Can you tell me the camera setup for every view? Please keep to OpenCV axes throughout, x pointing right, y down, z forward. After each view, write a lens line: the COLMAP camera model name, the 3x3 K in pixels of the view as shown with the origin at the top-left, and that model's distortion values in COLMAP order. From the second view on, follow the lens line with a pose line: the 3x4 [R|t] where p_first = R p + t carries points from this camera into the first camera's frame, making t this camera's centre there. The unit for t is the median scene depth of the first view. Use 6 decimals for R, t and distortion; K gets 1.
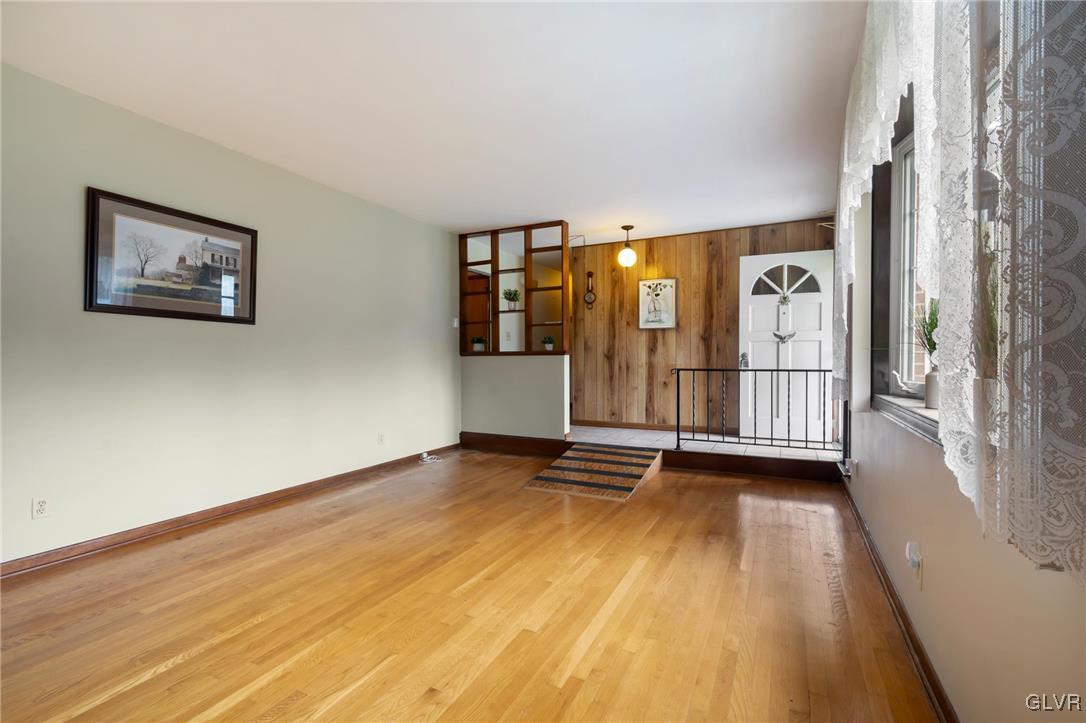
lens RADIAL K [[498.3, 0, 549.9], [0, 498.3, 353.2], [0, 0, 1]] dist [0.003779, 0.000116]
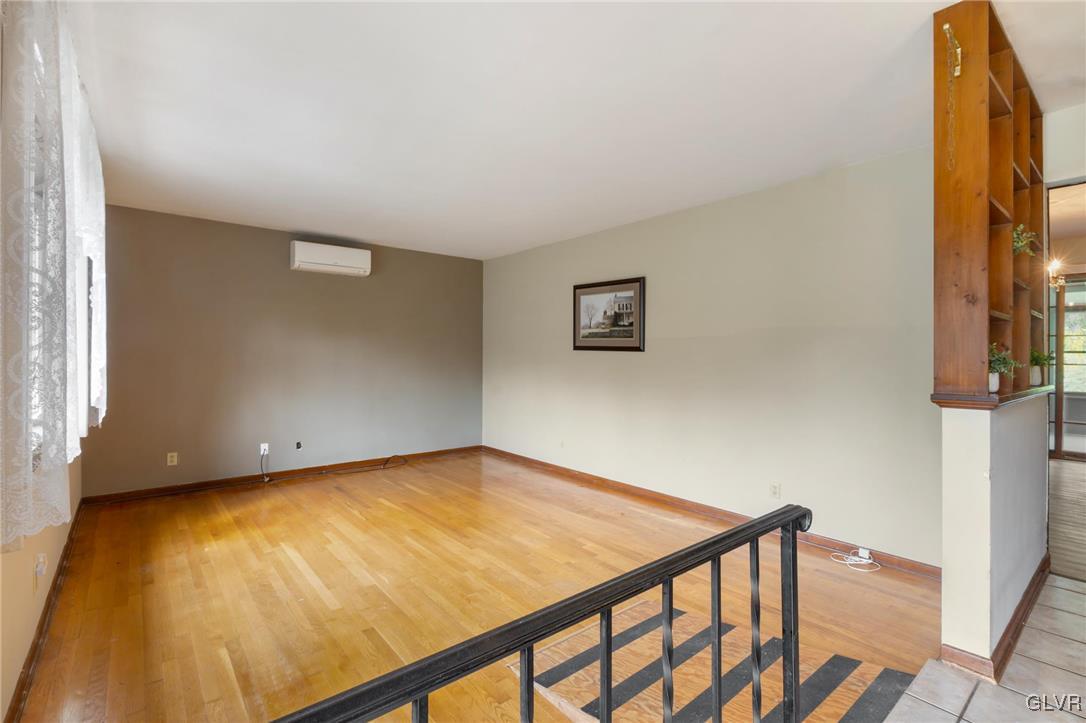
lens RADIAL K [[498.3, 0, 549.9], [0, 498.3, 353.2], [0, 0, 1]] dist [0.003779, 0.000116]
pose [[-0.421647, 0.000085, -0.906760, 0.722486], [0.005396, 0.999983, -0.002415, -0.057752], [0.906744, -0.005911, -0.421640, 1.459585]]
